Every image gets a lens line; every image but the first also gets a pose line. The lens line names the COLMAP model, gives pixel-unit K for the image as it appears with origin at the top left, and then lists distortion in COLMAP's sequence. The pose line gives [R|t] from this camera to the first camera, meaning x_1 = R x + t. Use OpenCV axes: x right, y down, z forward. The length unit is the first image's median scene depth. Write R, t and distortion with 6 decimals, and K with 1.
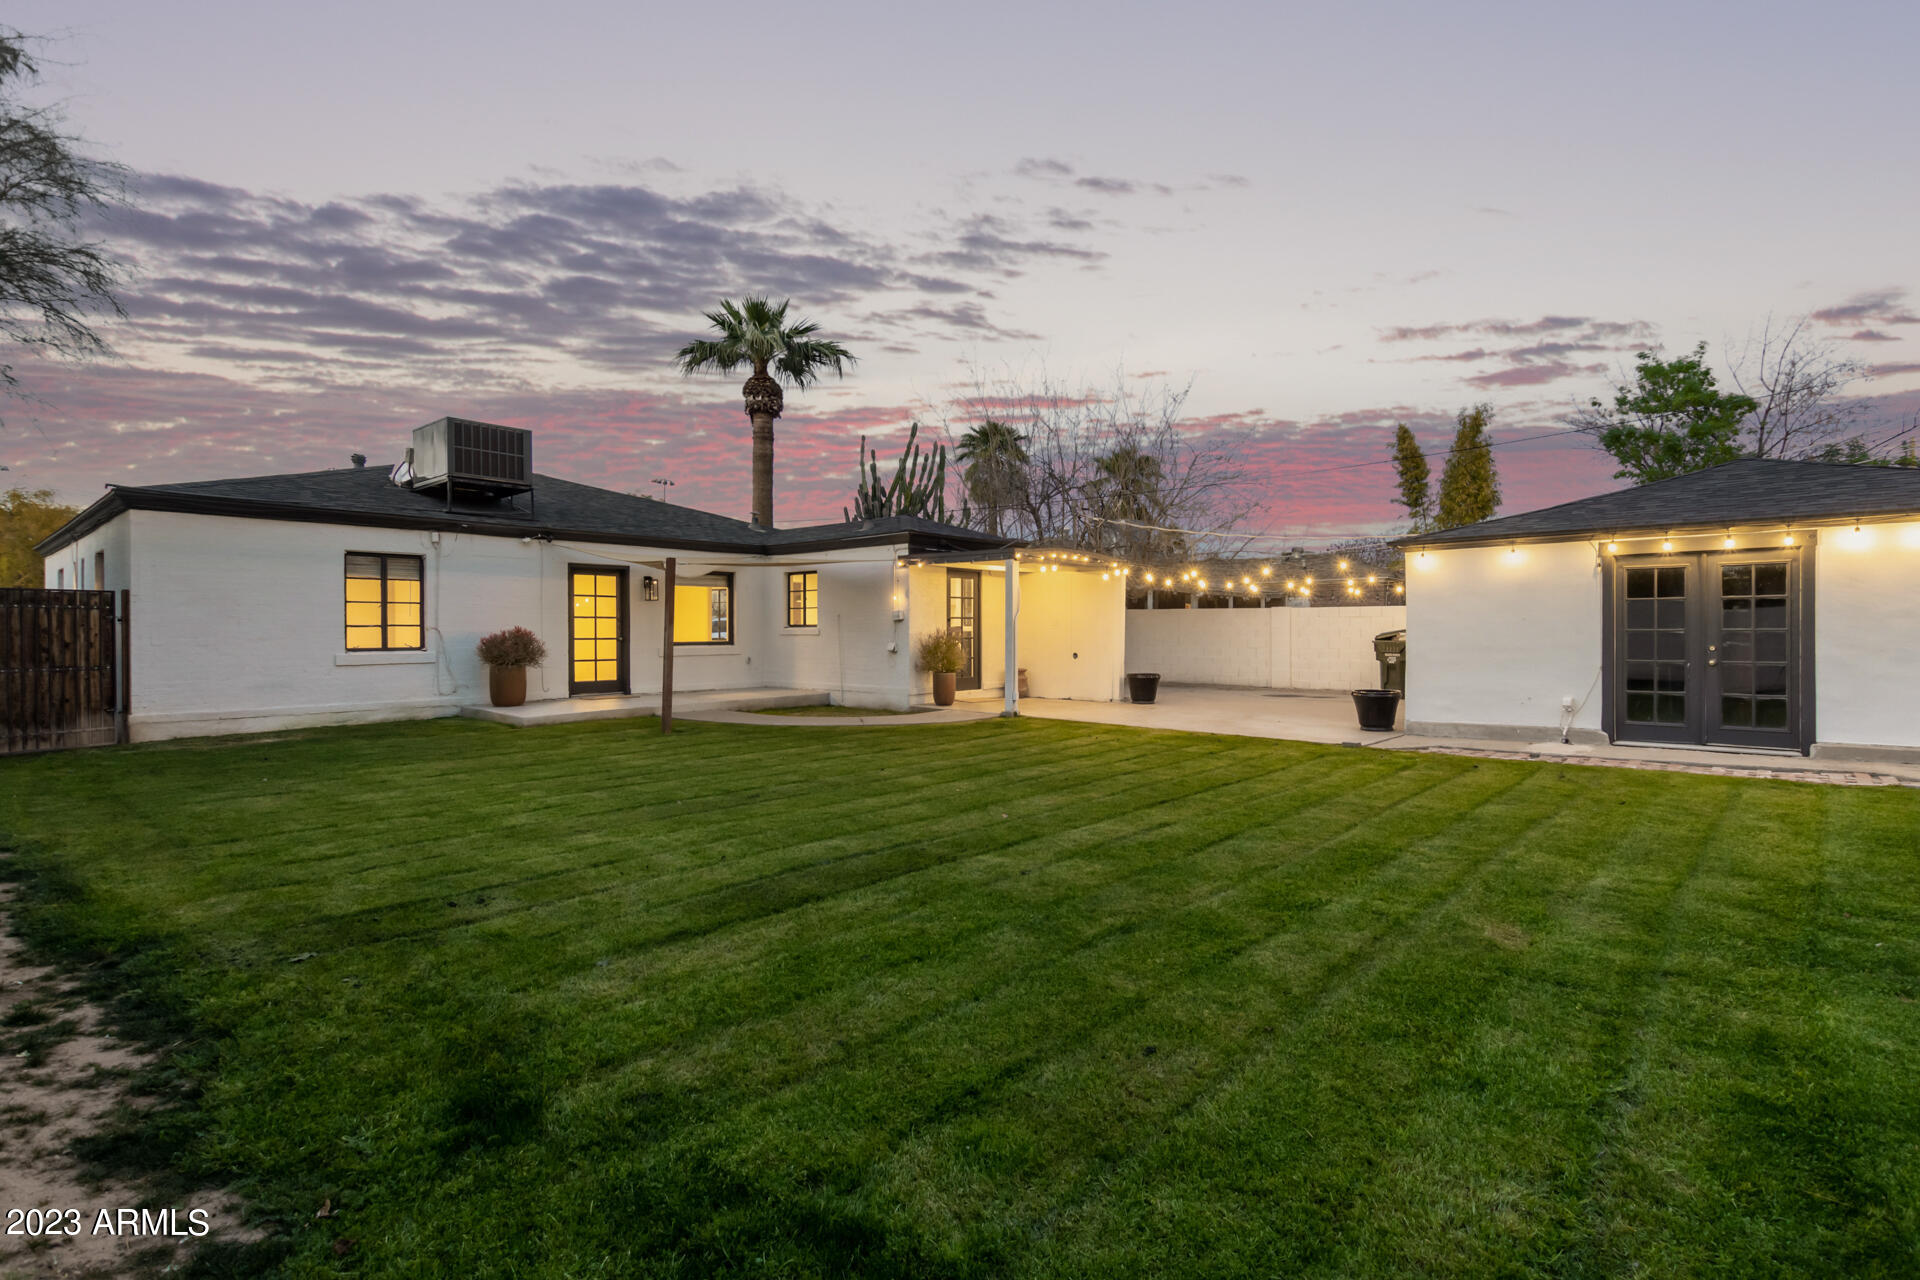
lens RADIAL K [[889.9, 0, 980.2], [0, 889.9, 635.8], [0, 0, 1]] dist [0.031233, -0.024804]
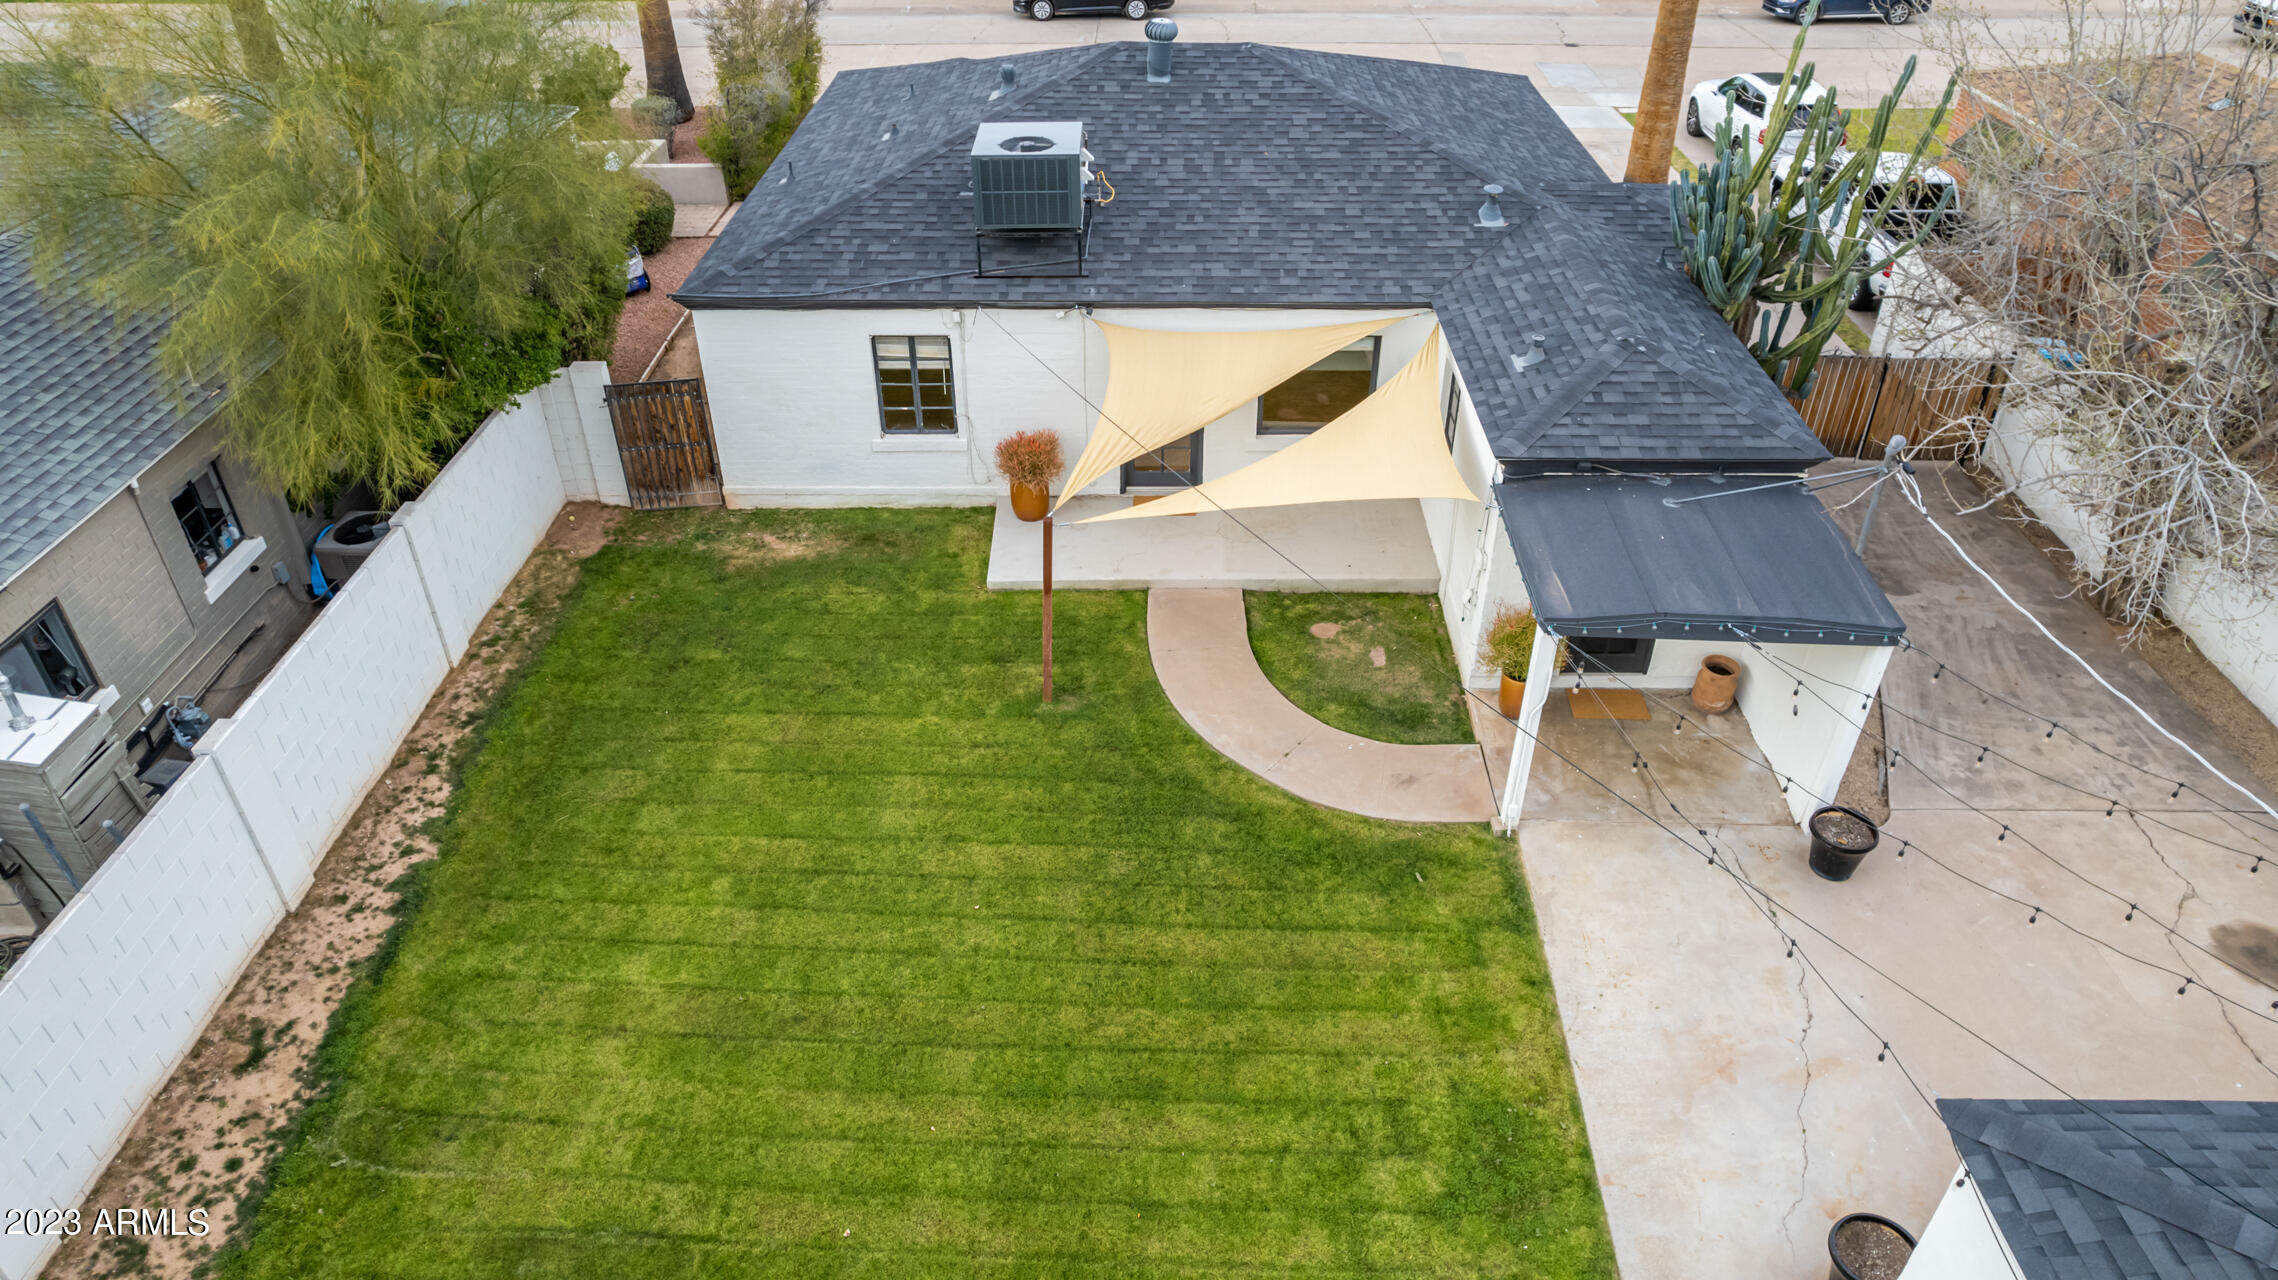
lens RADIAL K [[1461.1, 0, 1139.0], [0, 1461.1, 640.0], [0, 0, 1]] dist [-0.081761, 0.068883]
pose [[0.634262, 0.445621, -0.631770, 0.595320], [-0.004510, 0.819290, 0.573362, -0.789684], [0.773105, -0.360812, 0.521654, 0.400146]]
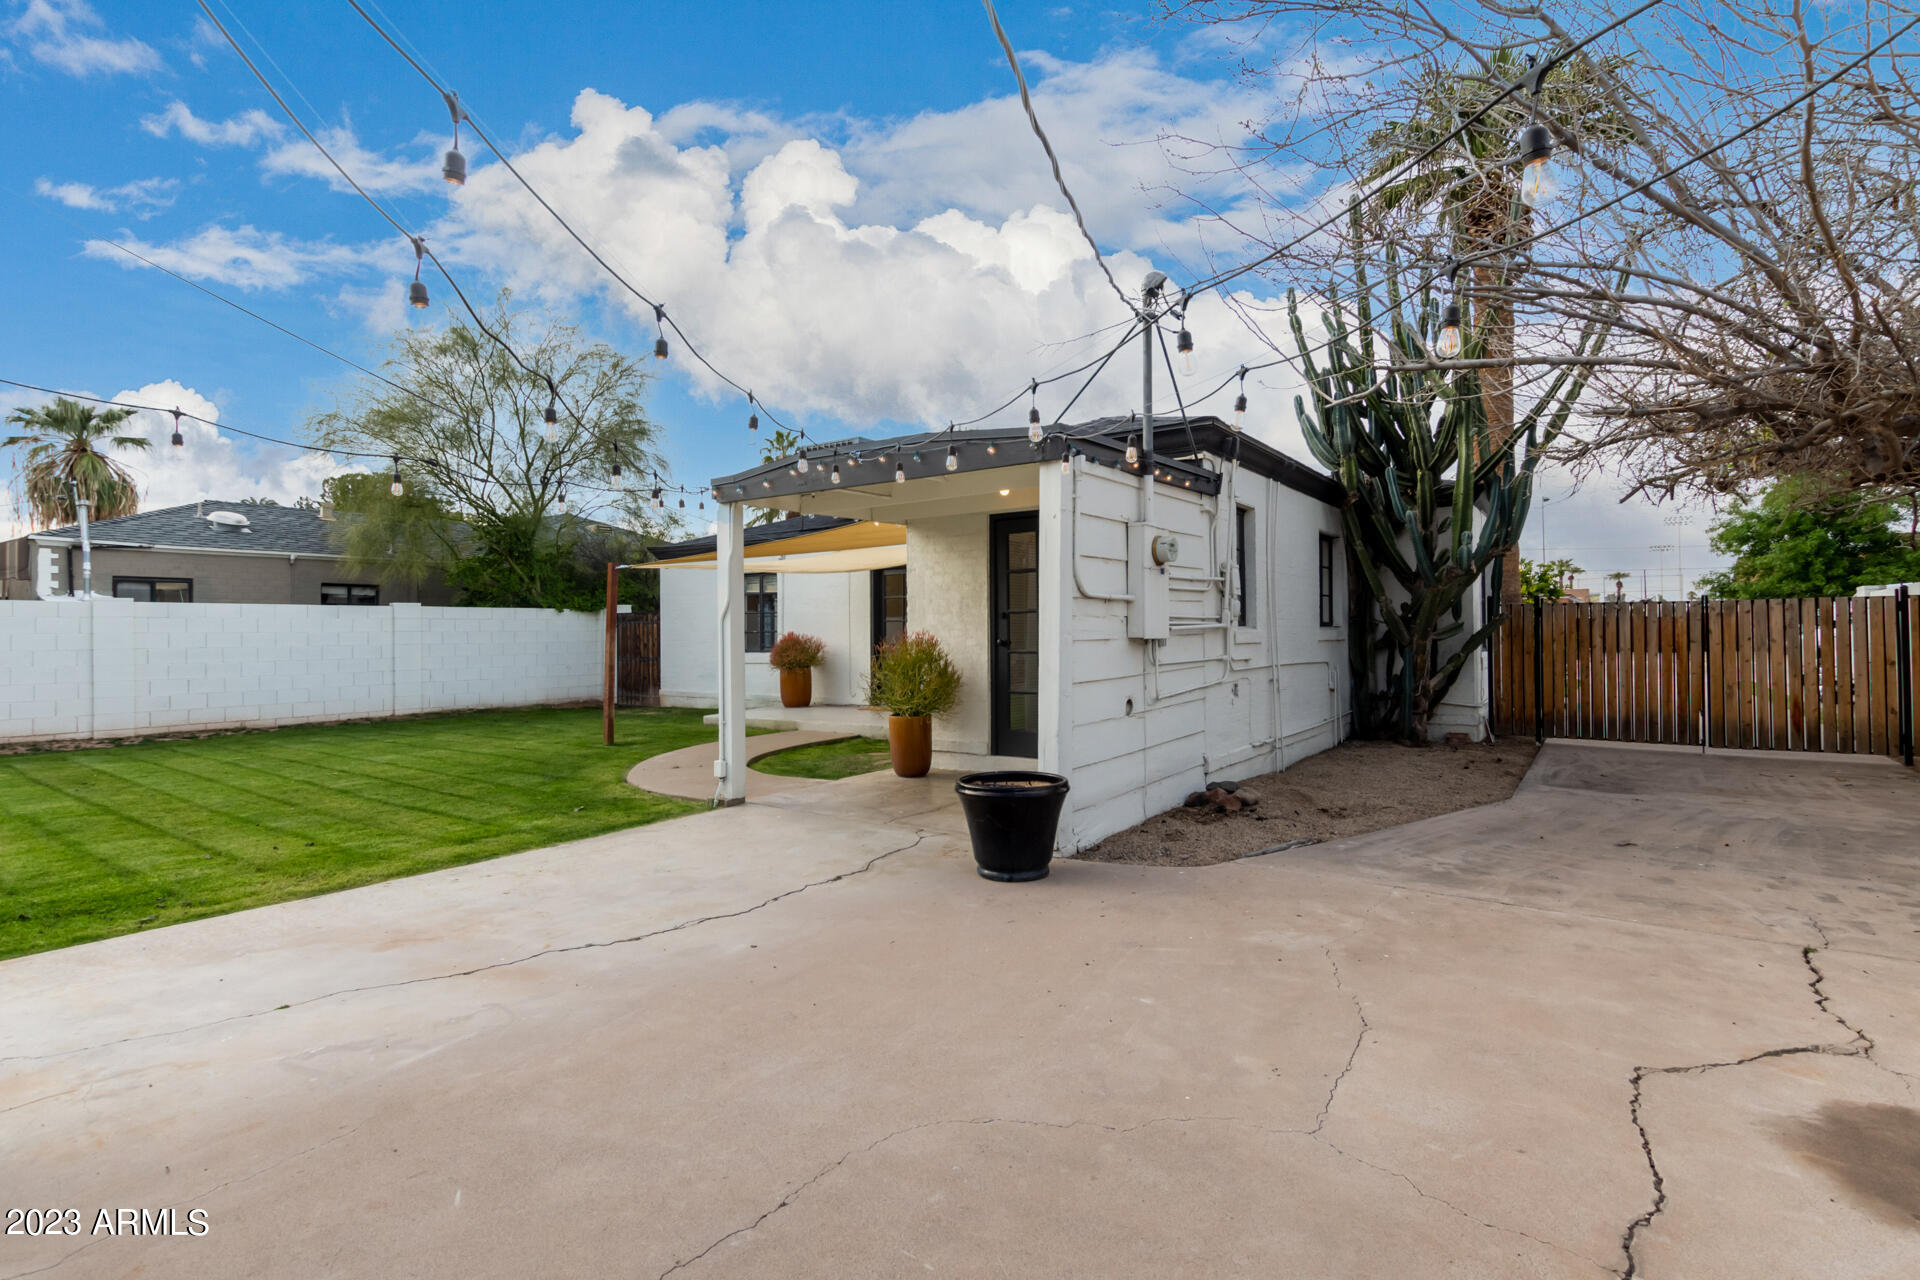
lens RADIAL K [[889.9, 0, 980.2], [0, 889.9, 635.8], [0, 0, 1]] dist [0.031233, -0.024804]
pose [[0.111044, 0.001067, -0.993815, 0.724986], [0.000875, 0.999999, 0.001171, -0.007899], [0.993815, -0.001000, 0.111043, 1.408836]]
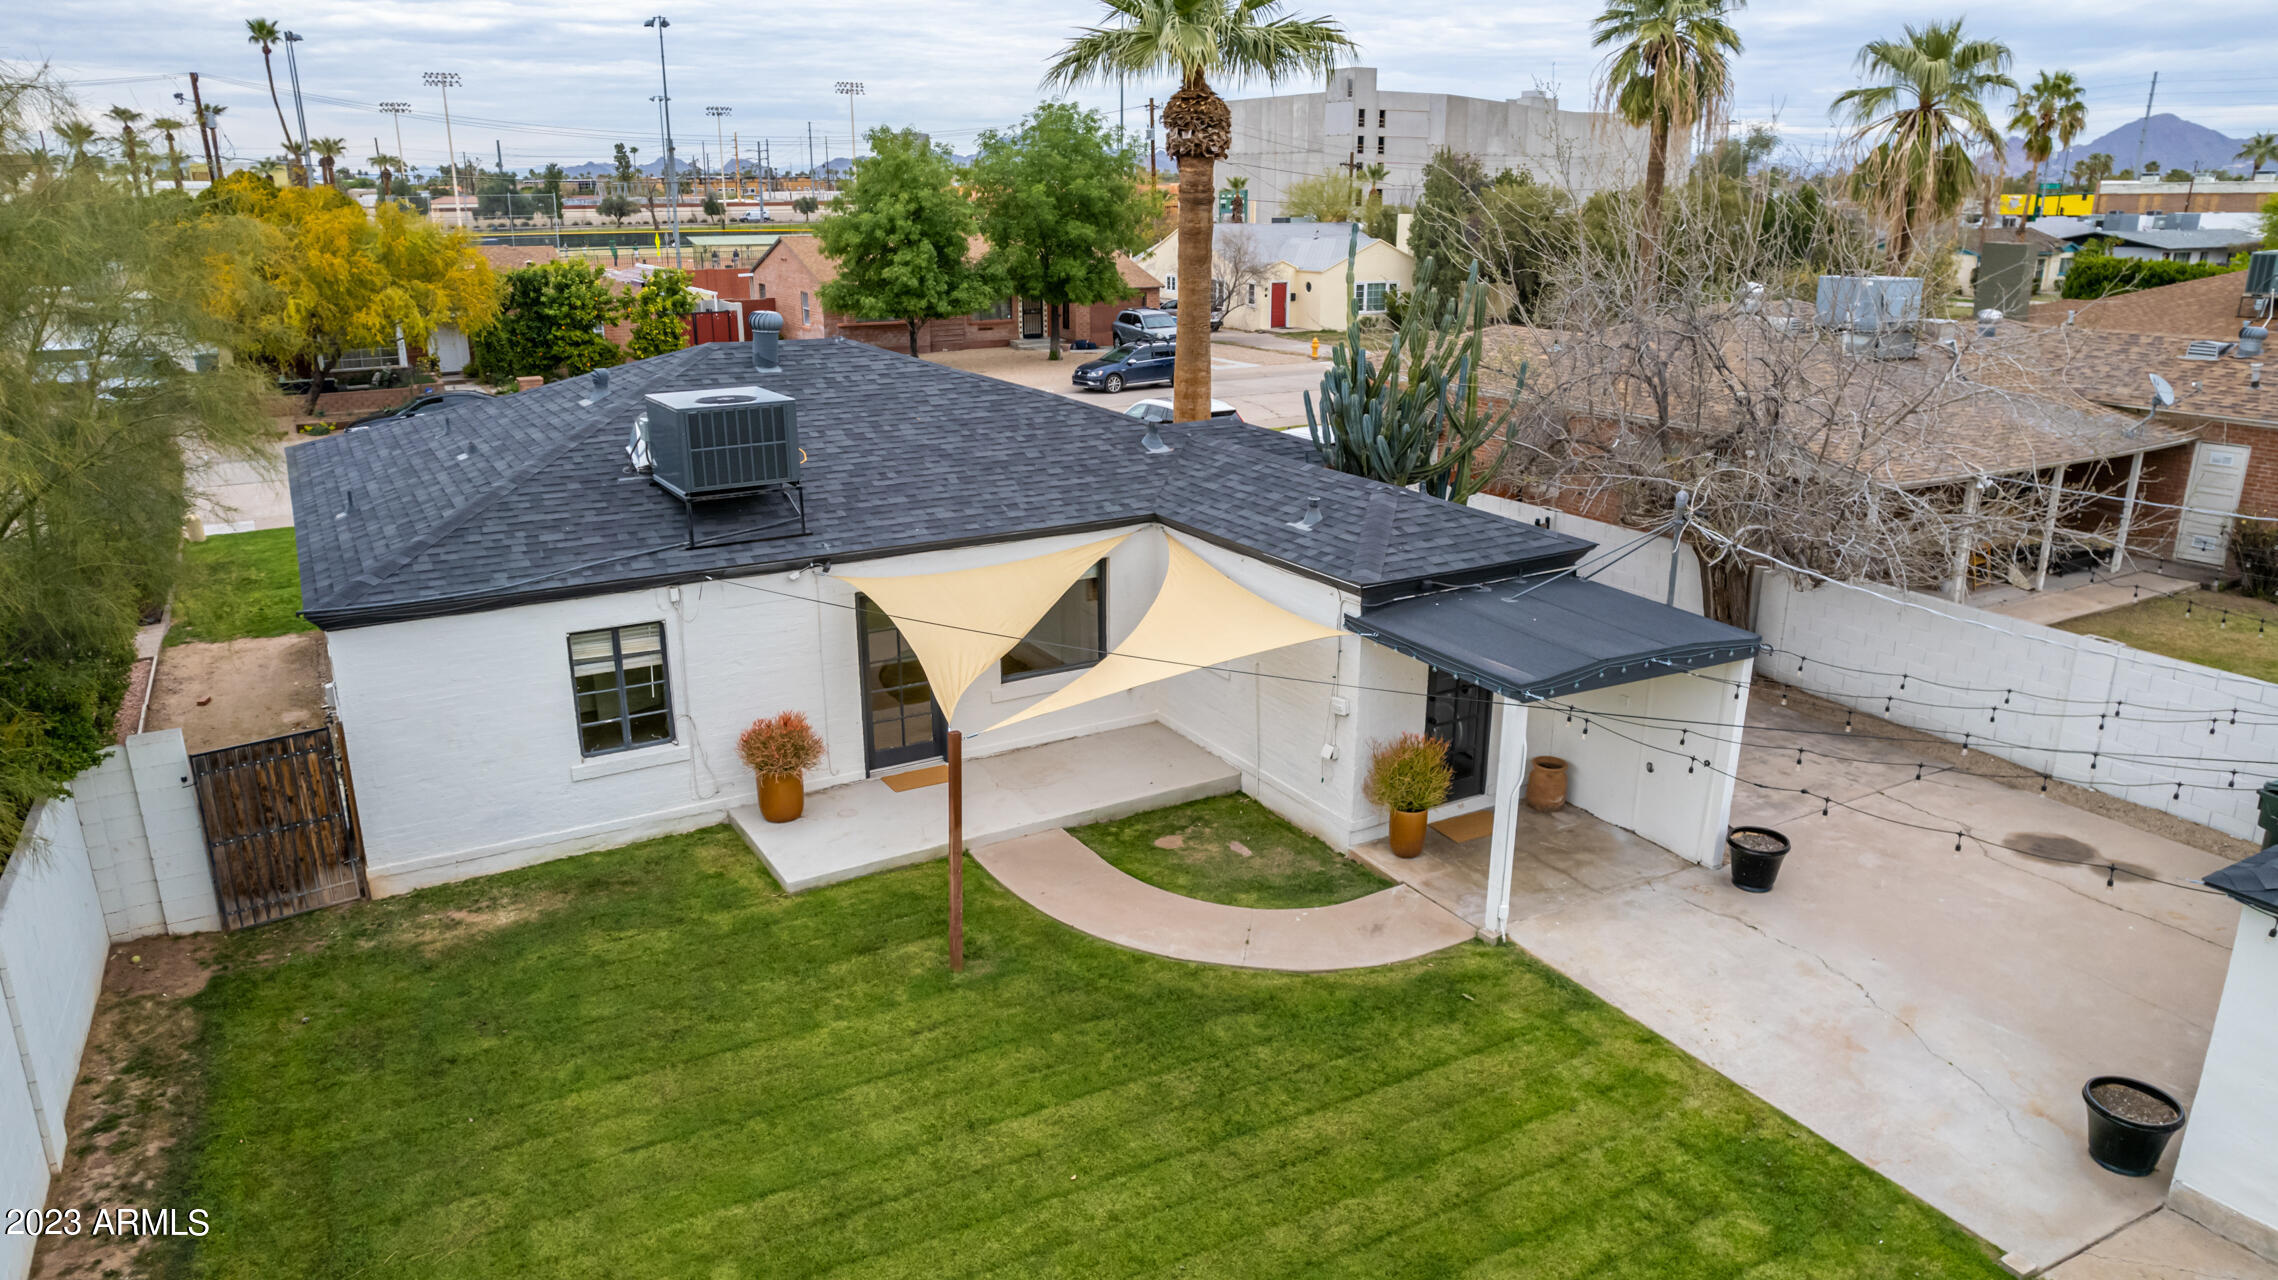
lens RADIAL K [[1461.1, 0, 1139.0], [0, 1461.1, 640.0], [0, 0, 1]] dist [-0.081761, 0.068883]
pose [[0.942726, 0.103086, -0.317240, 0.129600], [-0.007317, 0.957211, 0.289300, -0.509368], [0.333488, -0.270409, 0.903141, 0.096509]]
